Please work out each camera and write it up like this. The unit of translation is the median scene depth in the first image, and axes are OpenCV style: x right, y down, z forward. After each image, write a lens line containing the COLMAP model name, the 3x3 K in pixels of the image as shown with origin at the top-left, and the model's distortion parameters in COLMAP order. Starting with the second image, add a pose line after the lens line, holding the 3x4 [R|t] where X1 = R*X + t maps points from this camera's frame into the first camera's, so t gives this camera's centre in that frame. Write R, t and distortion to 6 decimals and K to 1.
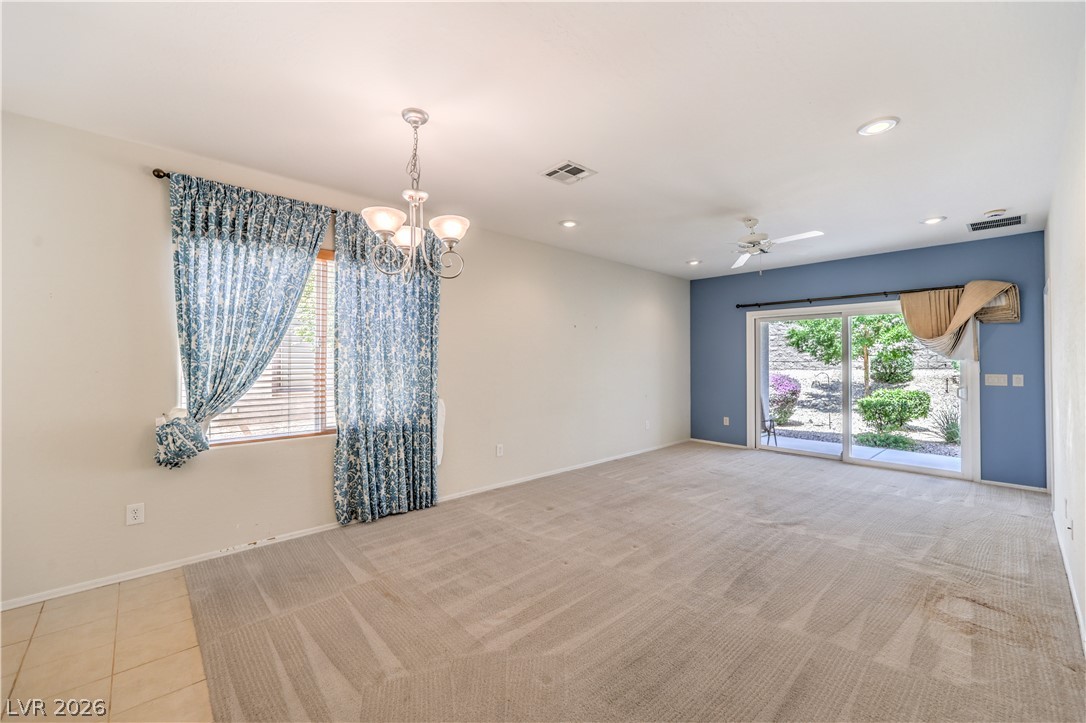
lens RADIAL K [[439.7, 0, 564.6], [0, 439.7, 350.8], [0, 0, 1]] dist [0.002599, -0.000639]
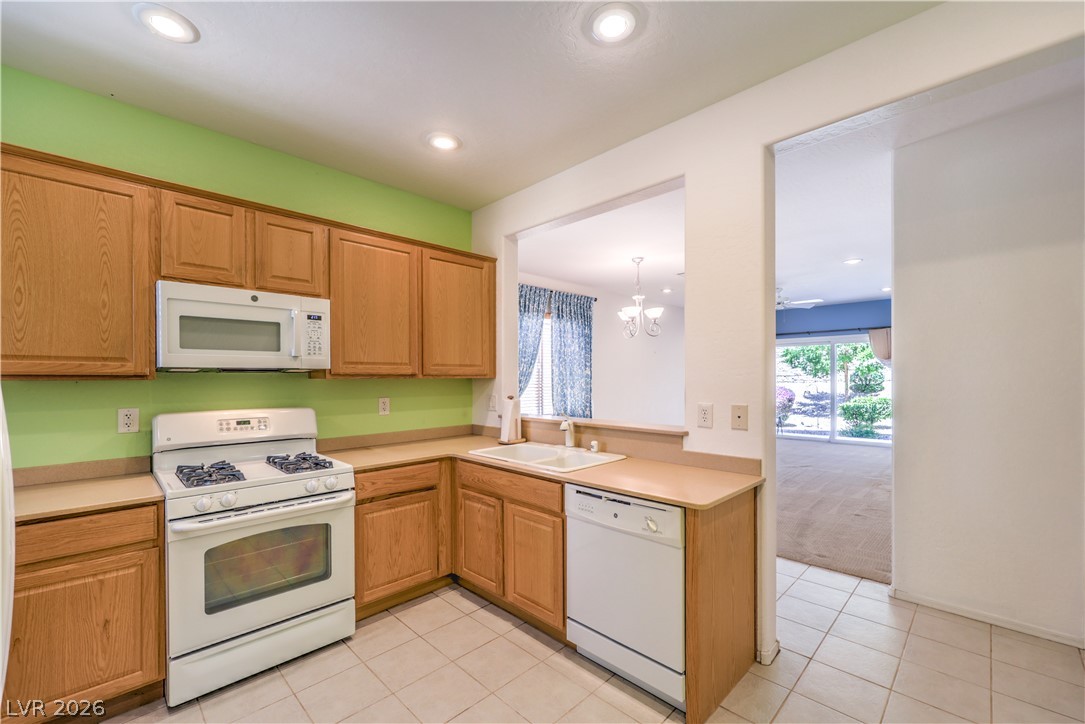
lens RADIAL K [[439.2, 0, 566.9], [0, 439.2, 380.1], [0, 0, 1]] dist [0.002599, -0.000639]
pose [[0.999350, -0.010446, 0.034497, -0.144148], [0.009502, 0.999579, 0.027415, -0.002758], [-0.034768, -0.027069, 0.999029, -0.210278]]
